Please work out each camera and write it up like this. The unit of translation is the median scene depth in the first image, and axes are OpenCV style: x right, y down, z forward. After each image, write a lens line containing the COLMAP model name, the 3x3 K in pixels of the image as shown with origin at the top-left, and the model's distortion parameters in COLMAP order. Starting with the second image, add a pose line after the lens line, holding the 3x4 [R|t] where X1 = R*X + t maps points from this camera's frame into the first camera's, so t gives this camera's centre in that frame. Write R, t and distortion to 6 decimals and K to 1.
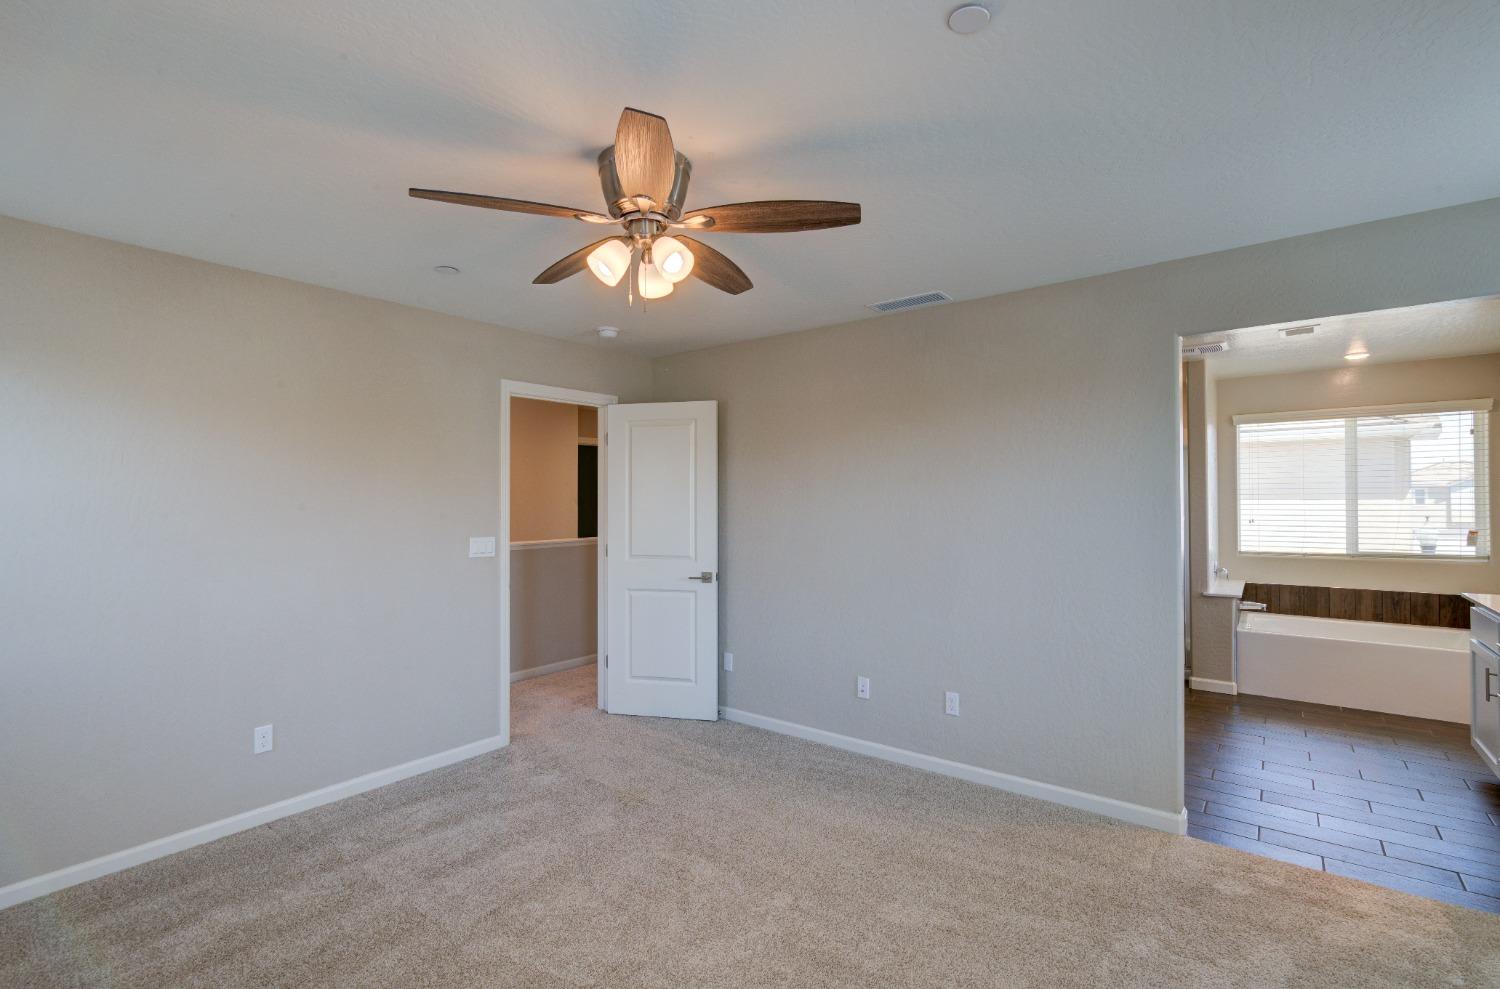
lens RADIAL K [[667.9, 0, 746.8], [0, 667.9, 492.3], [0, 0, 1]] dist [0.000286, -0.000078]
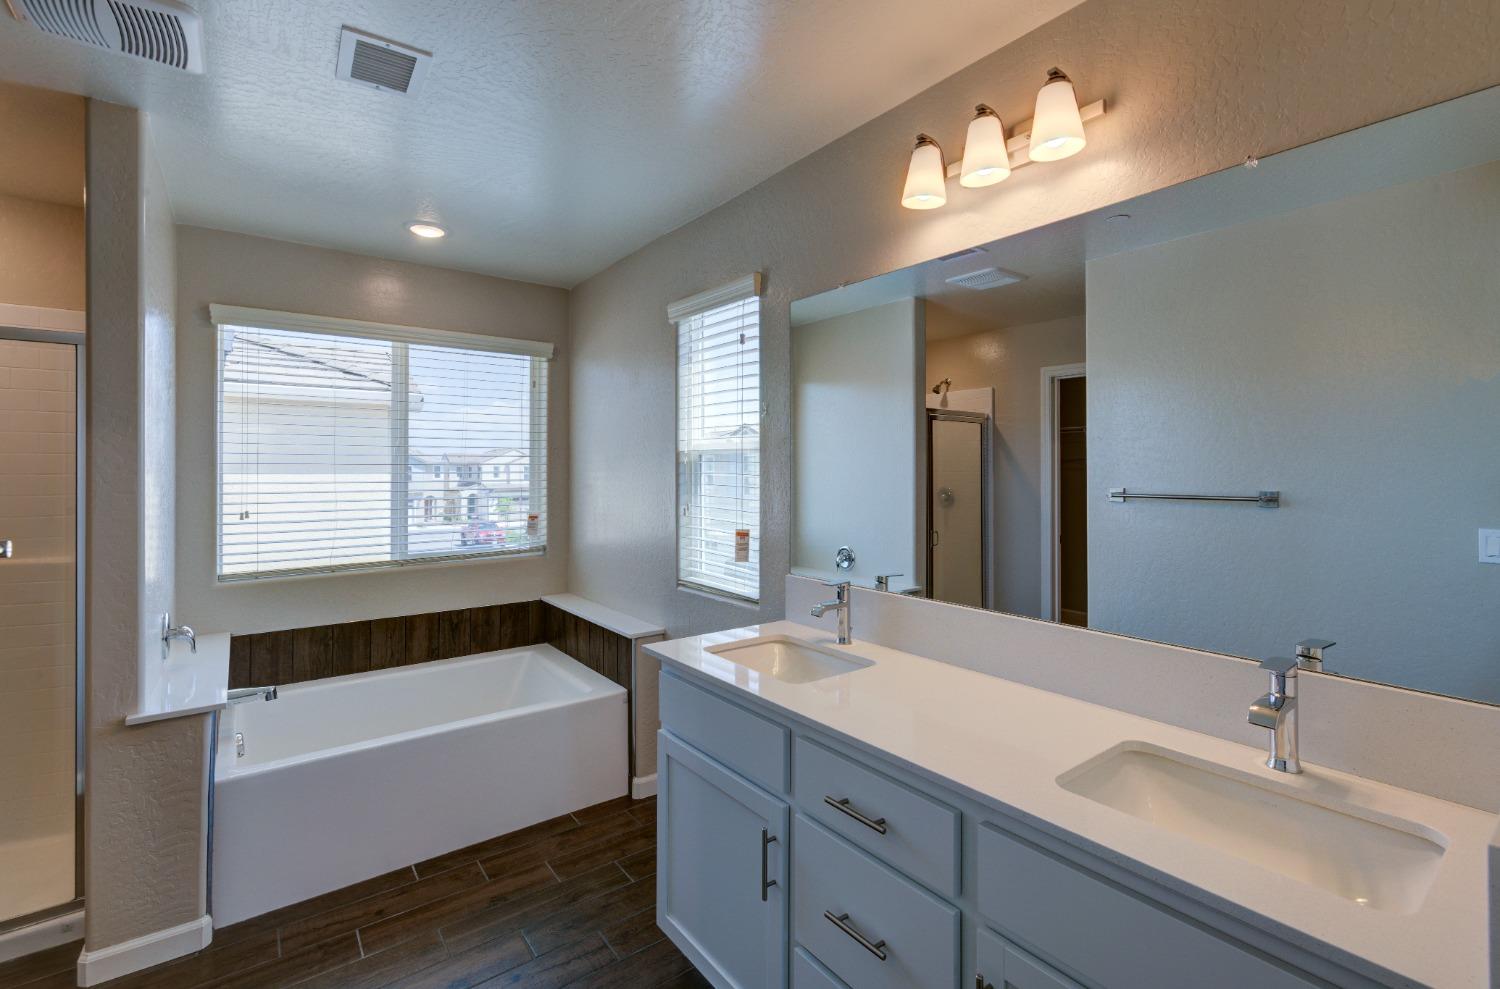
lens RADIAL K [[669.3, 0, 747.3], [0, 669.3, 475.7], [0, 0, 1]] dist [-0.021370, 0.000099]
pose [[0.256466, 0.002183, 0.966551, 0.386962], [-0.008564, 0.999963, 0.000014, 0.009986], [-0.966515, -0.008282, 0.256476, 0.527936]]
